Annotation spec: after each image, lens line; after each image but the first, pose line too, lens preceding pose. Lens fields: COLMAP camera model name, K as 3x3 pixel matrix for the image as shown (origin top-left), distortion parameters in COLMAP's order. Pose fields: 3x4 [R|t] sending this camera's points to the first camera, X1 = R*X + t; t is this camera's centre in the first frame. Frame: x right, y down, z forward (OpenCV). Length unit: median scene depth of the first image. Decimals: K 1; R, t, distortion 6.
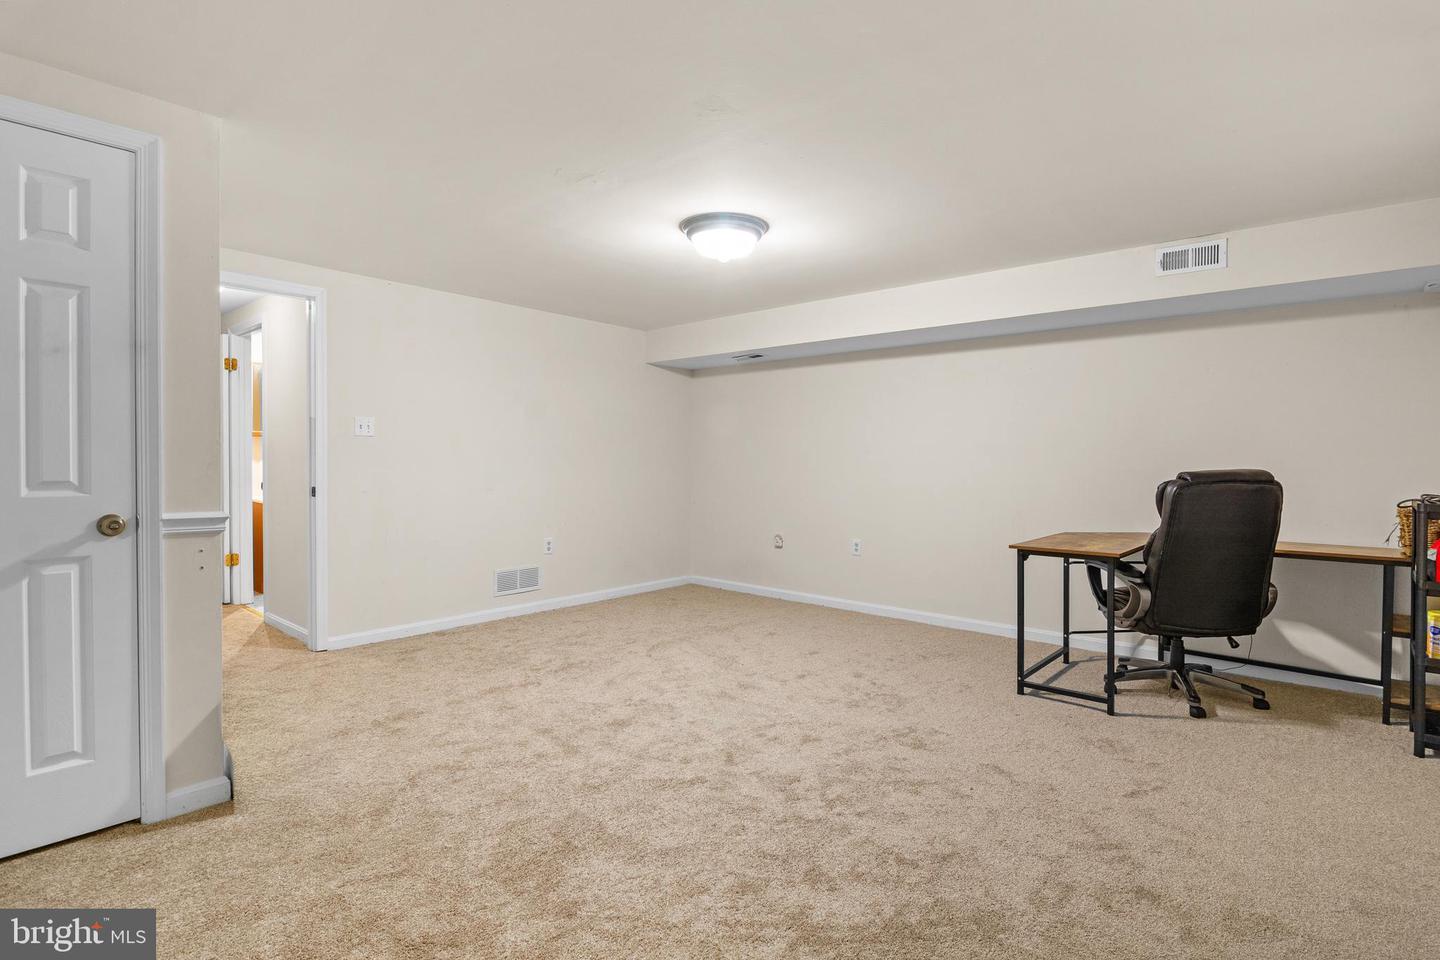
lens RADIAL K [[703.7, 0, 722.2], [0, 703.7, 465.2], [0, 0, 1]] dist [-0.001162, -0.000329]
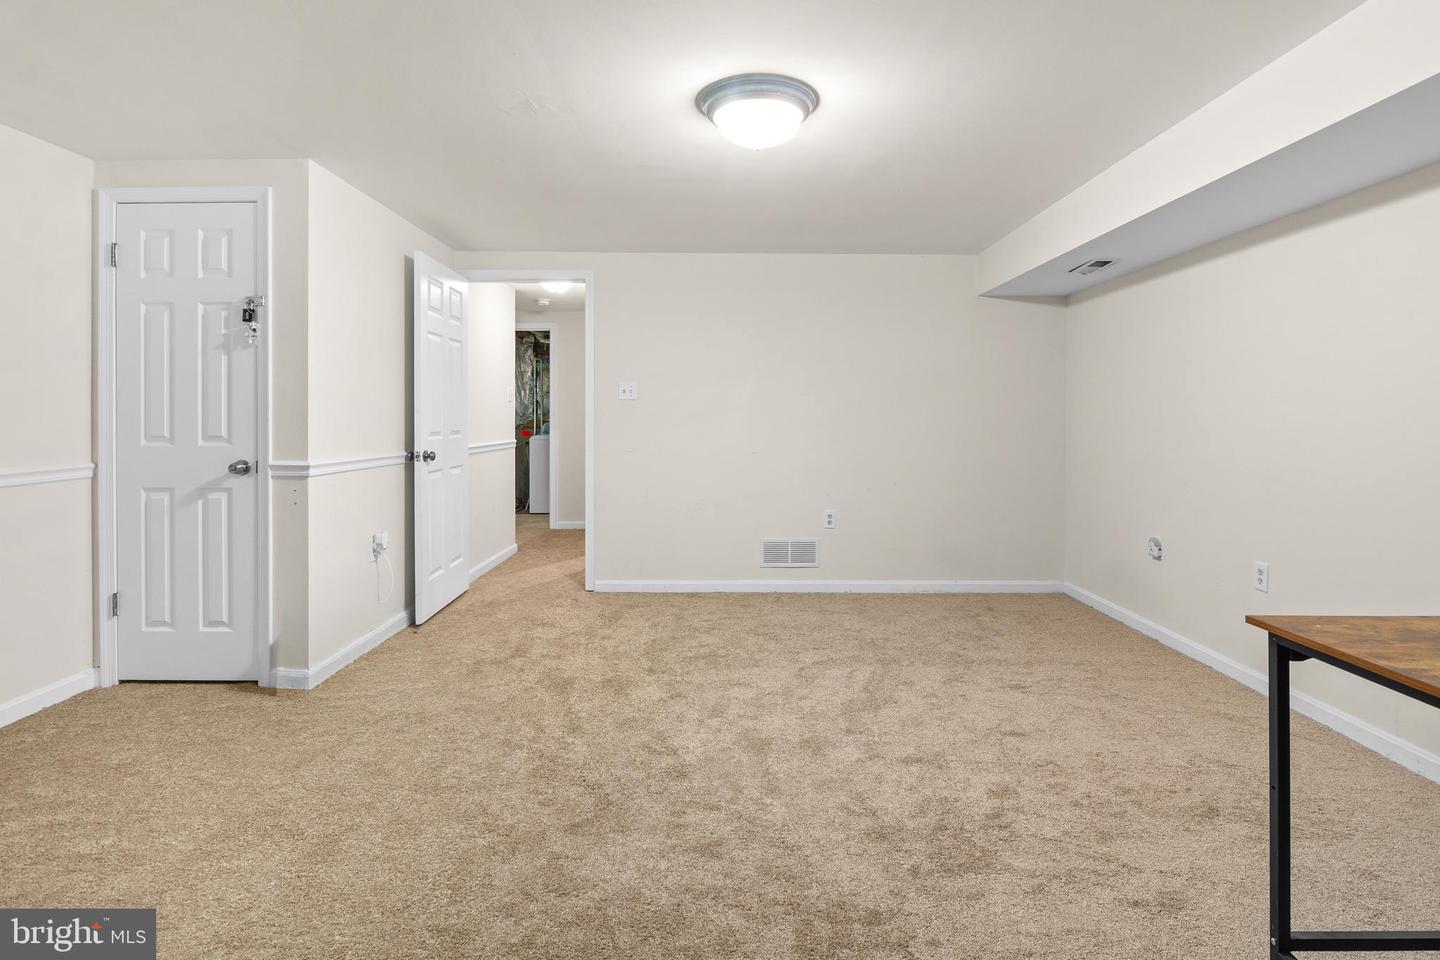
lens RADIAL K [[719.3, 0, 723.7], [0, 719.3, 417.2], [0, 0, 1]] dist [-0.000414, 0.000180]
pose [[0.658705, -0.008171, -0.752357, 0.552141], [-0.003498, 0.999897, -0.013922, 0.000711], [0.752393, 0.011803, 0.658609, 0.494924]]
